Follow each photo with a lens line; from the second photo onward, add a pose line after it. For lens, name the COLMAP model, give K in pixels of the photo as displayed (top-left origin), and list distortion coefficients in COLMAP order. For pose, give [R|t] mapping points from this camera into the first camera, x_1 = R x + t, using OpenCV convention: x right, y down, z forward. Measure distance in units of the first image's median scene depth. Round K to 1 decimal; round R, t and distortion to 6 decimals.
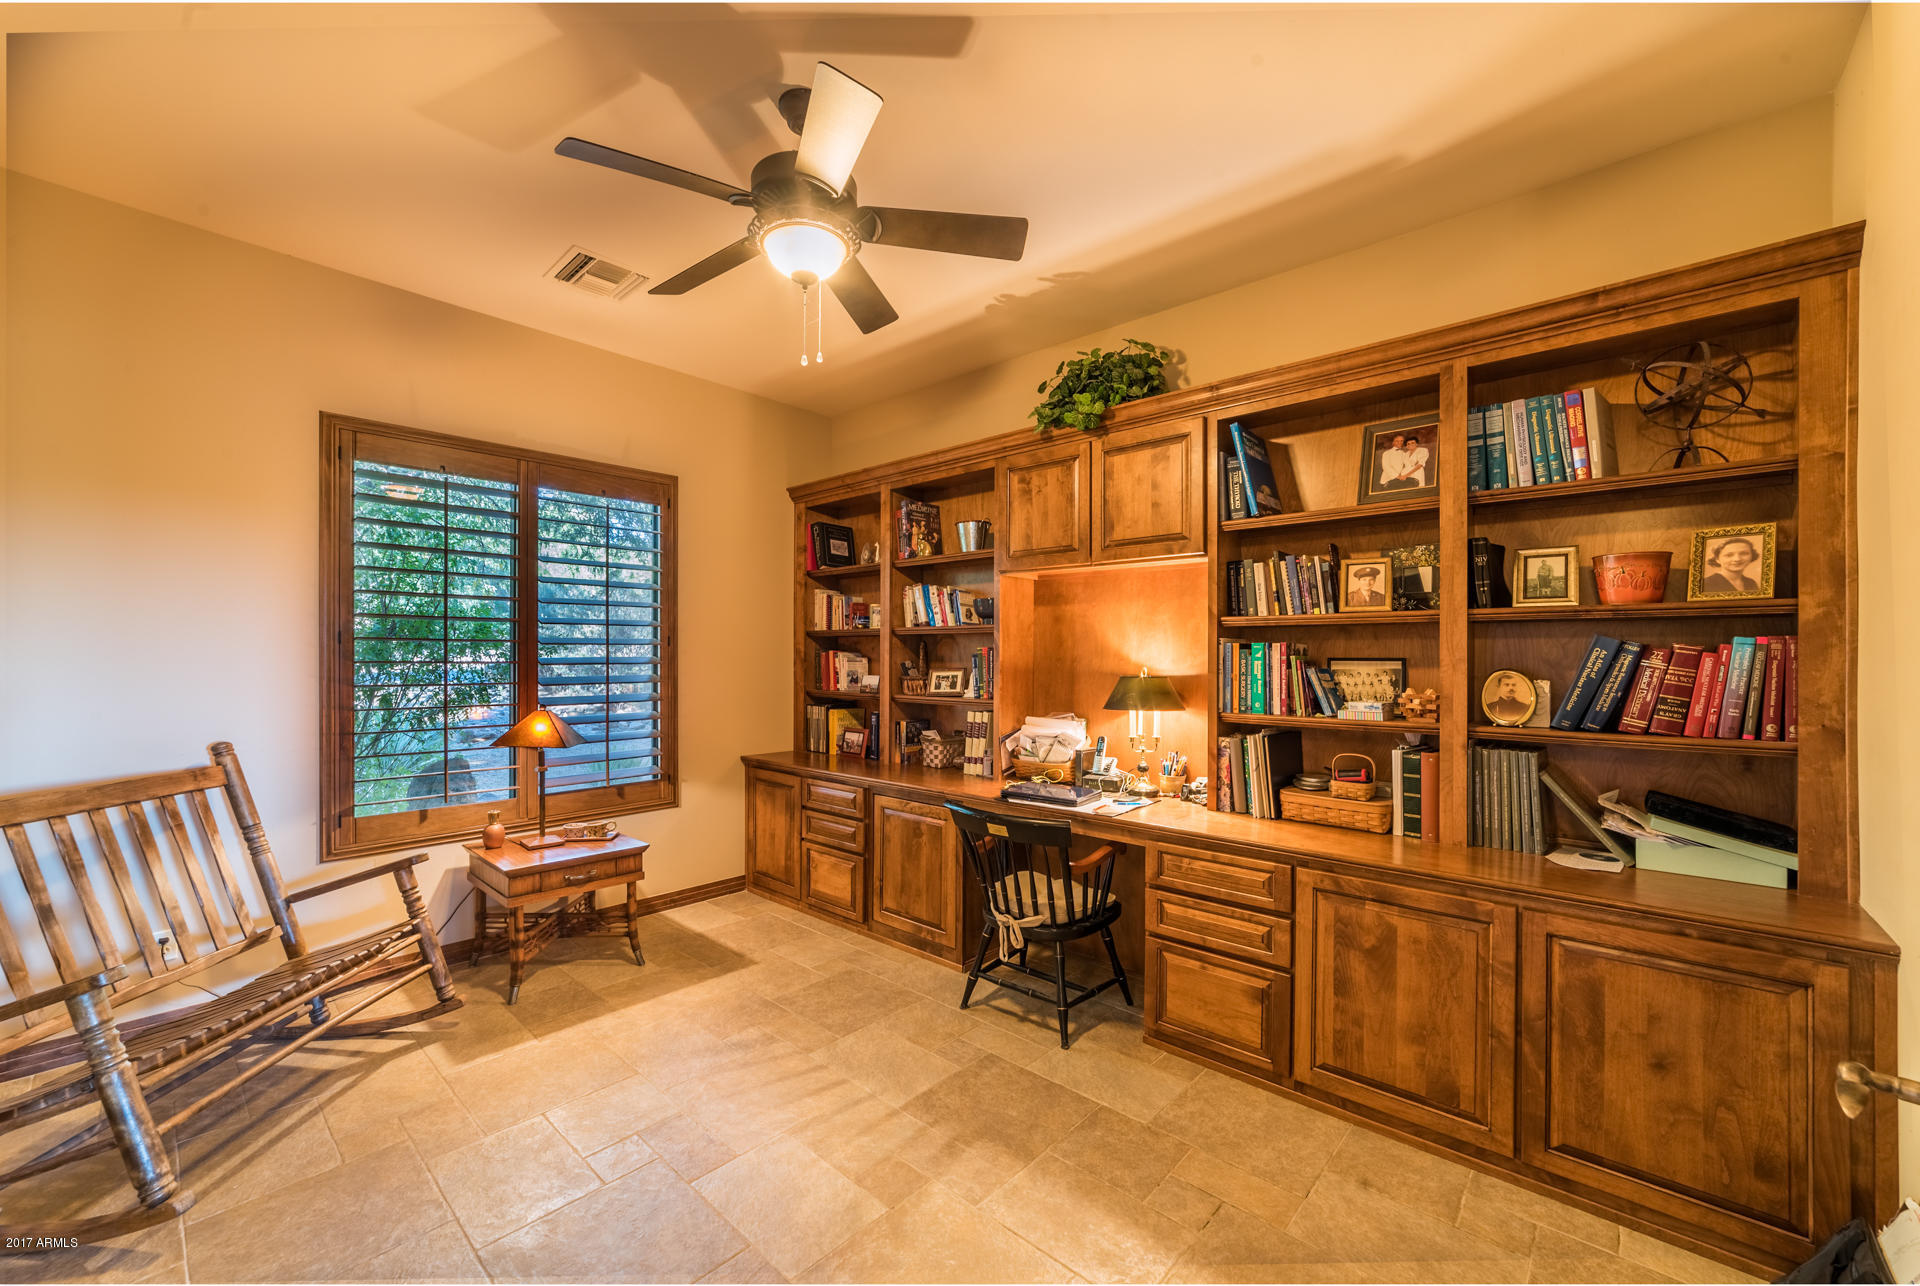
lens RADIAL K [[749.0, 0, 957.1], [0, 749.0, 653.9], [0, 0, 1]] dist [-0.000024, 0.000003]
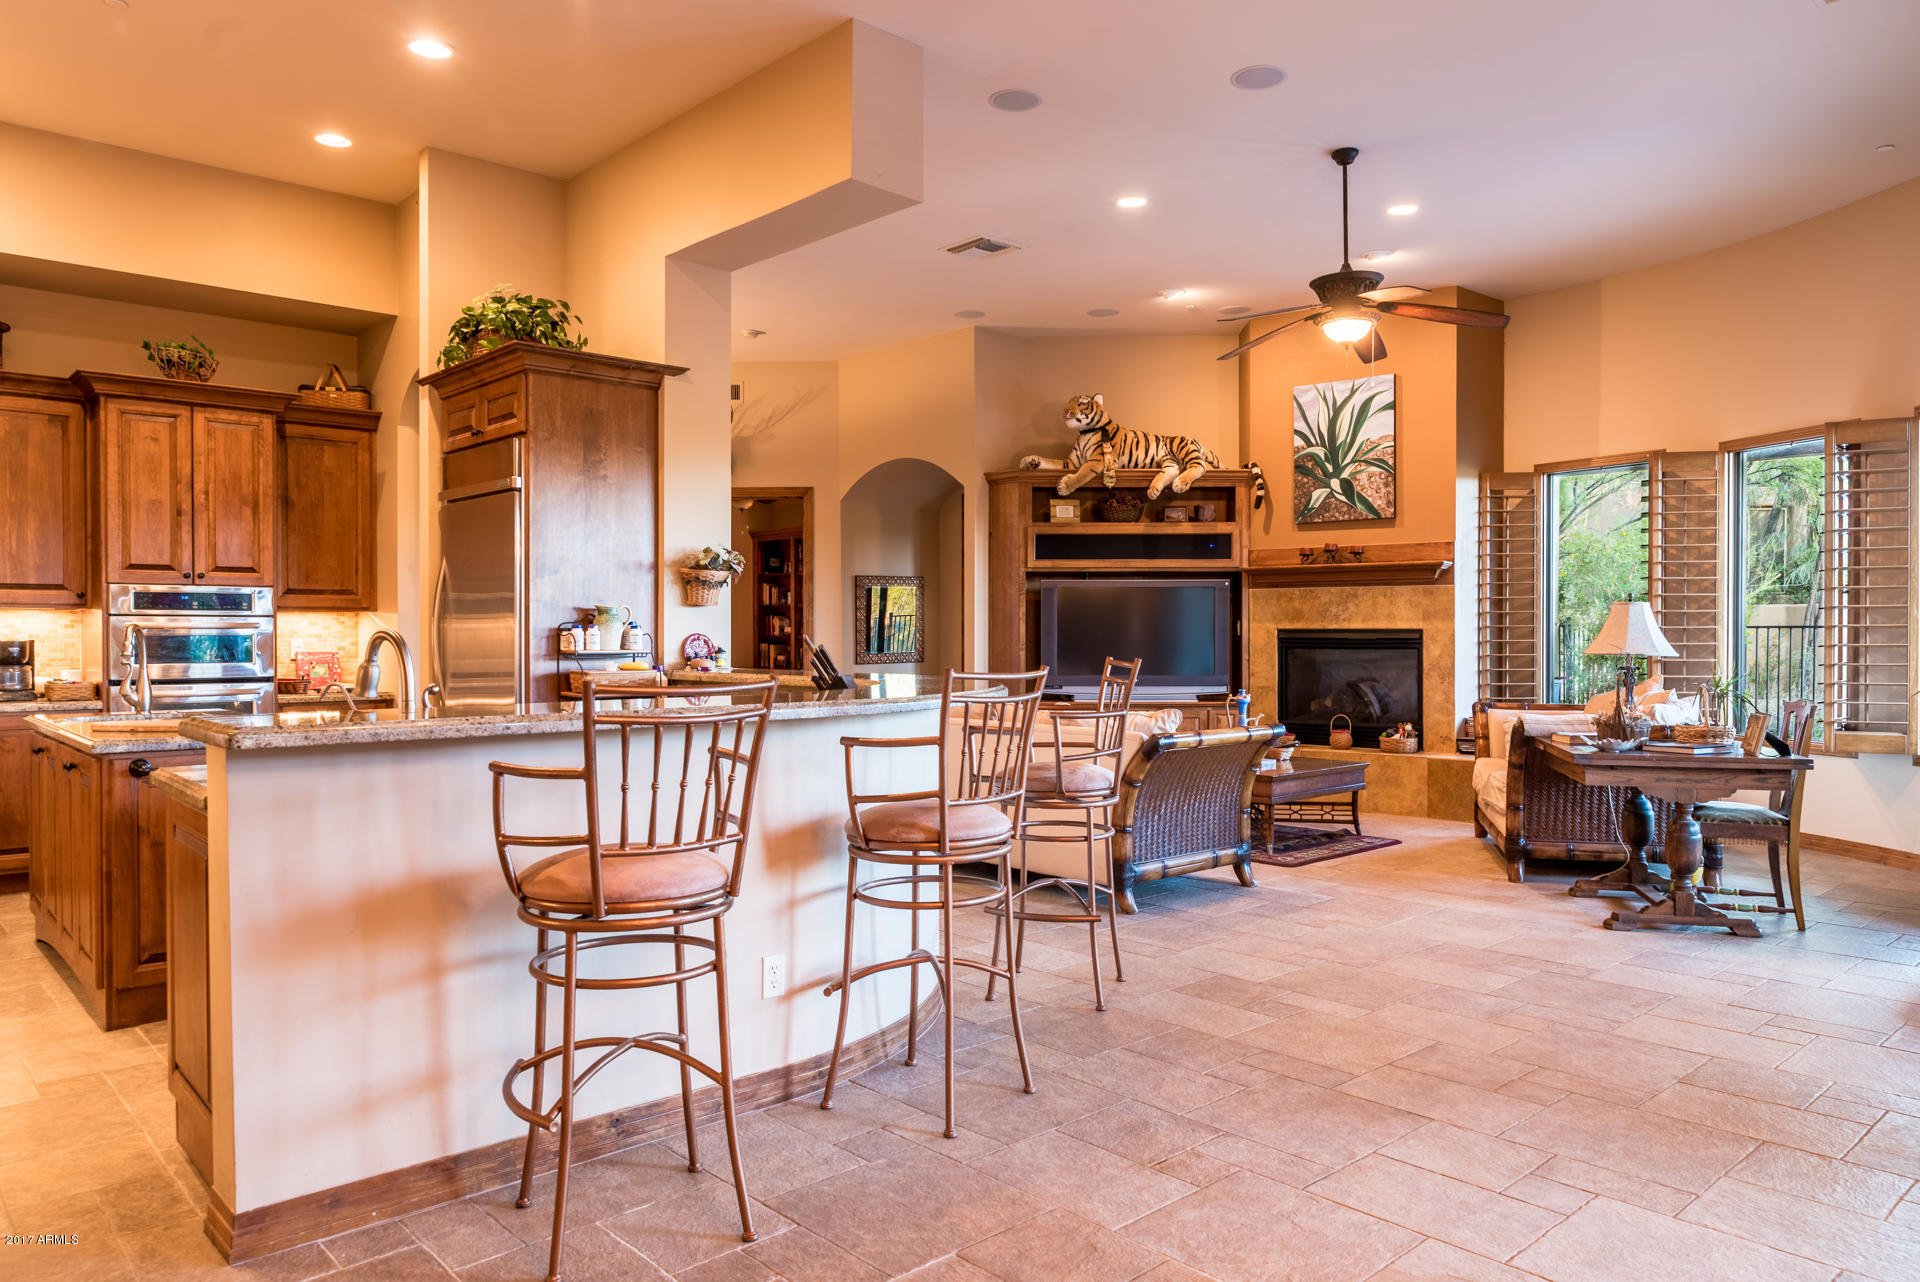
lens RADIAL K [[1289.9, 0, 969.7], [0, 1289.9, 653.1], [0, 0, 1]] dist [-0.008944, 0.003676]
pose [[0.995267, -0.006387, -0.096964, 0.818542], [0.008412, 0.999755, 0.020490, 0.036632], [0.096809, -0.021209, 0.995077, -2.802416]]
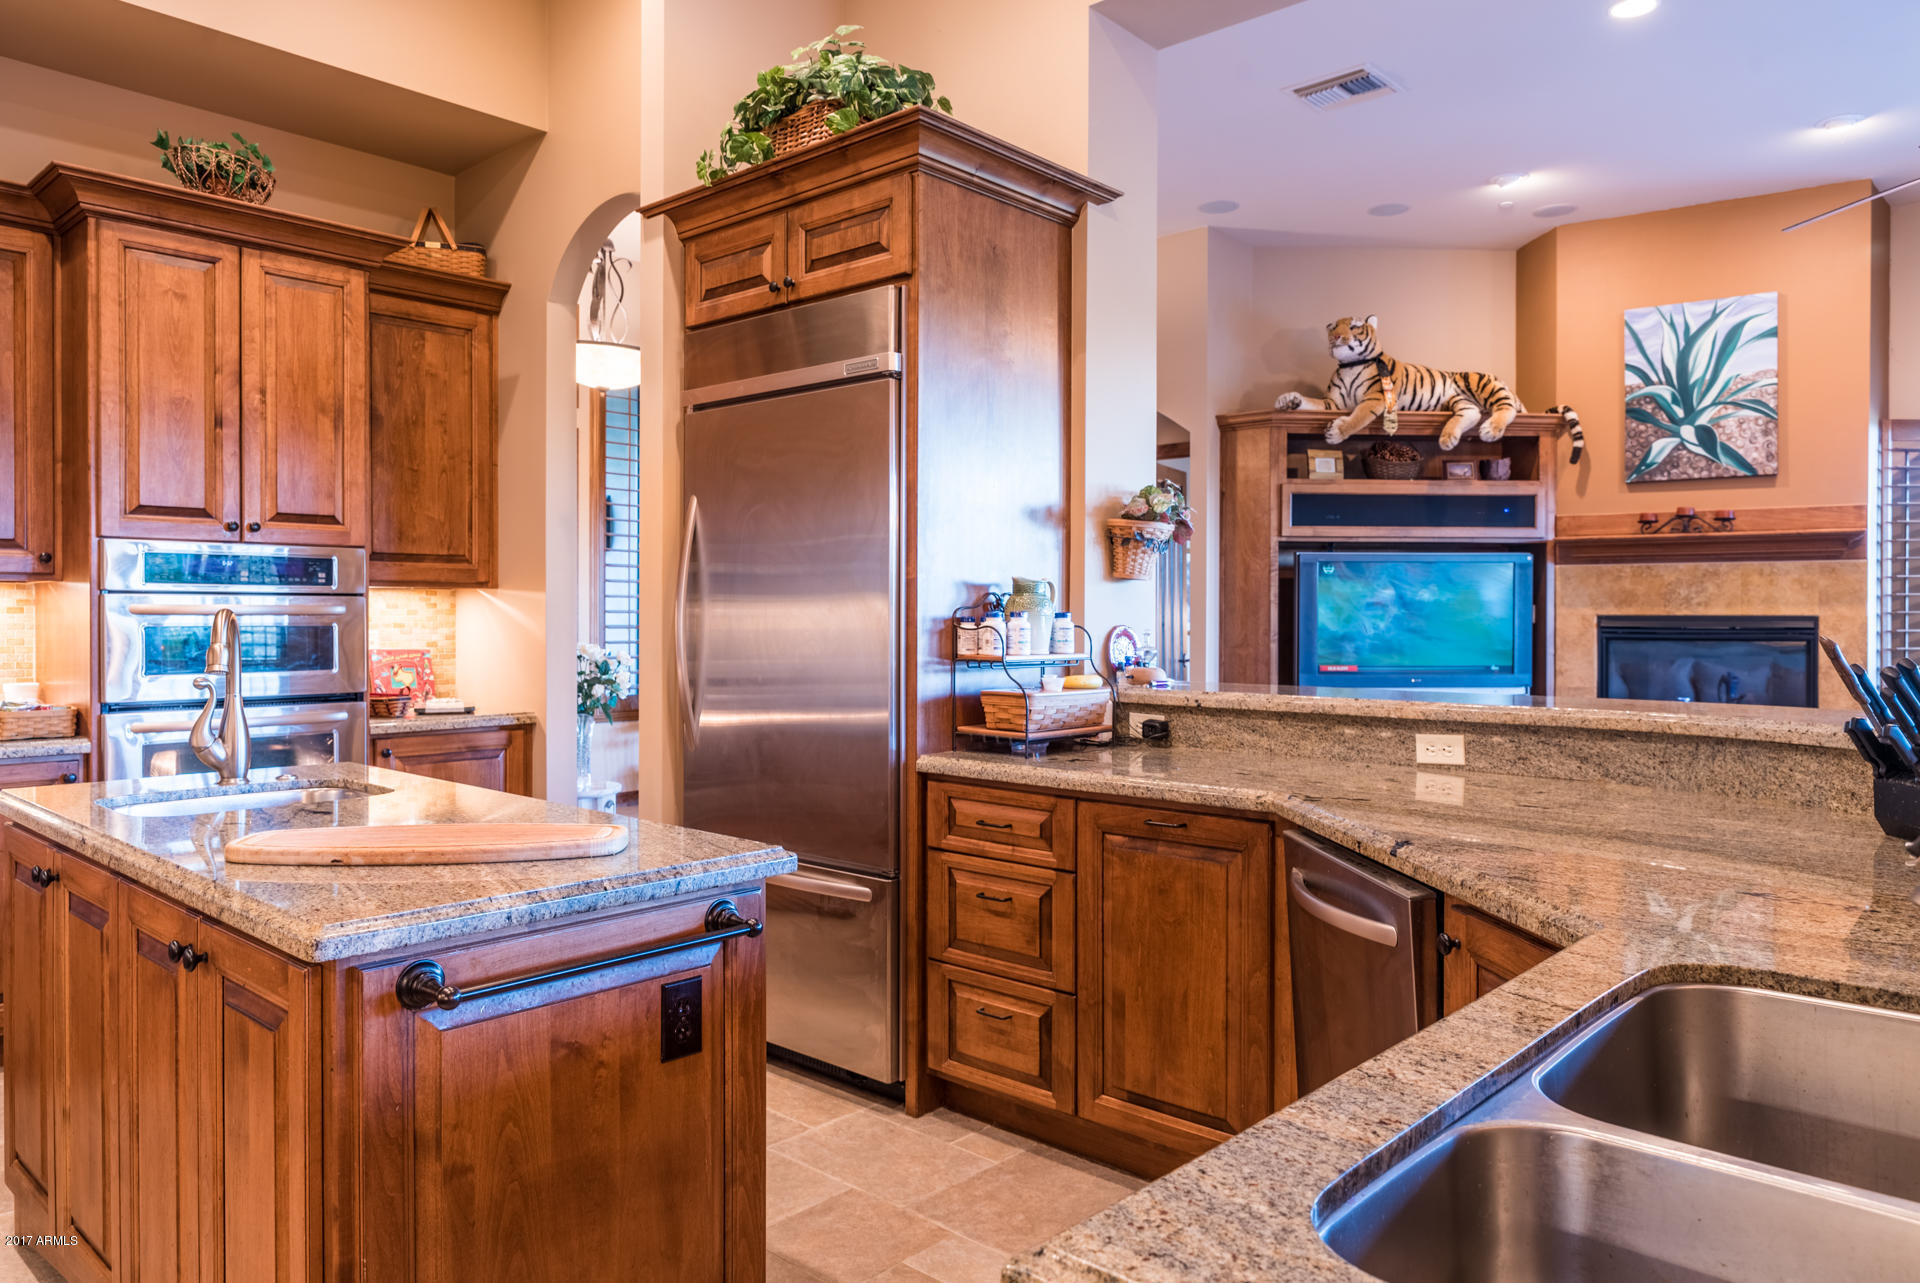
lens RADIAL K [[1289.9, 0, 975.0], [0, 1289.9, 623.1], [0, 0, 1]] dist [-0.008944, 0.003676]
pose [[0.999979, -0.006426, -0.000683, 0.219485], [0.006433, 0.999917, 0.011130, 0.028743], [0.000611, -0.011134, 0.999938, -2.232305]]
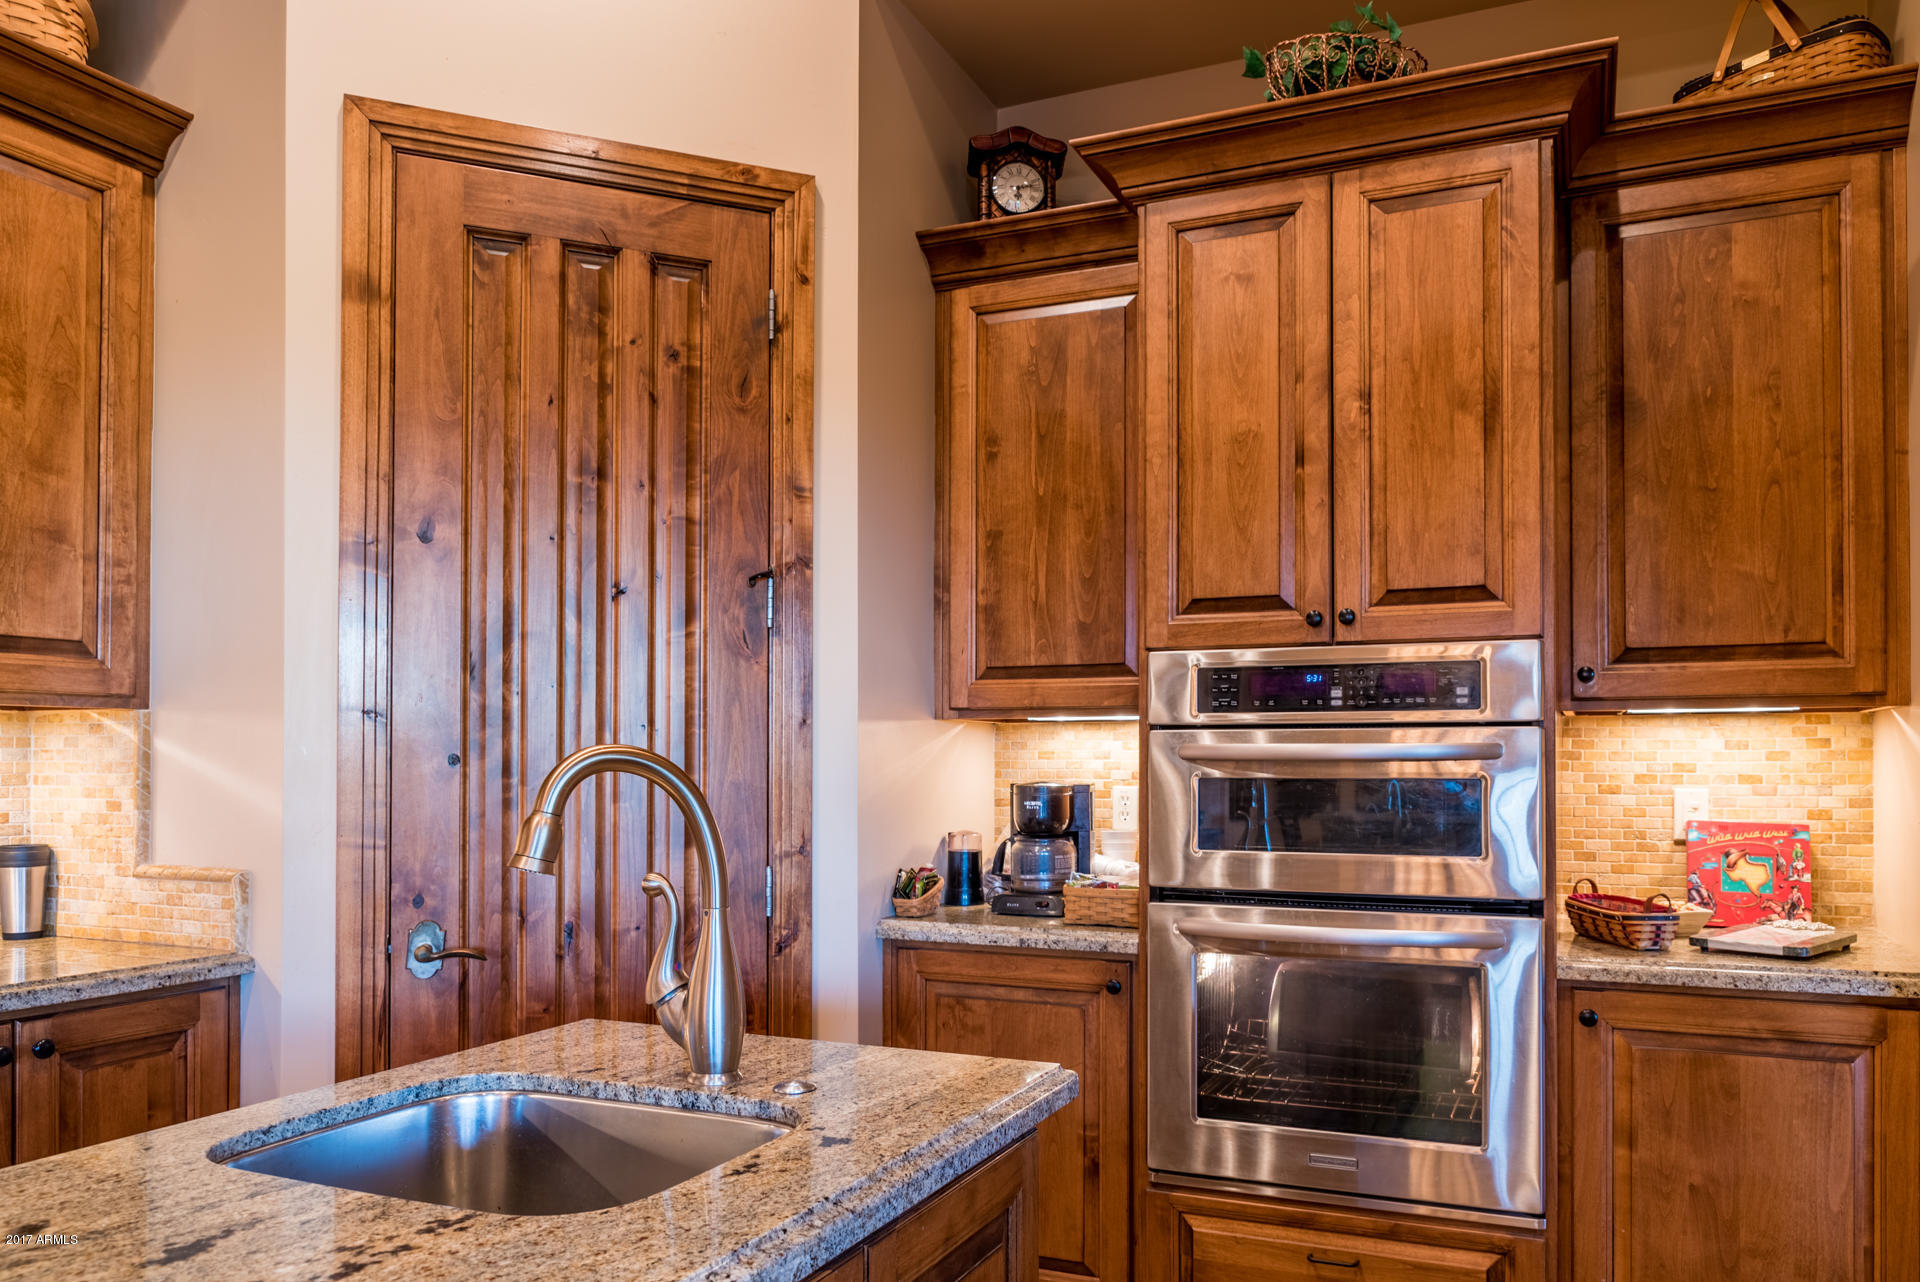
lens RADIAL K [[1289.9, 0, 1041.0], [0, 1289.9, 746.2], [0, 0, 1]] dist [-0.008944, 0.003676]
pose [[0.335124, -0.018067, -0.942001, 0.187625], [0.005786, 0.999837, -0.017118, 0.033145], [0.942156, 0.000286, 0.335174, -1.564911]]
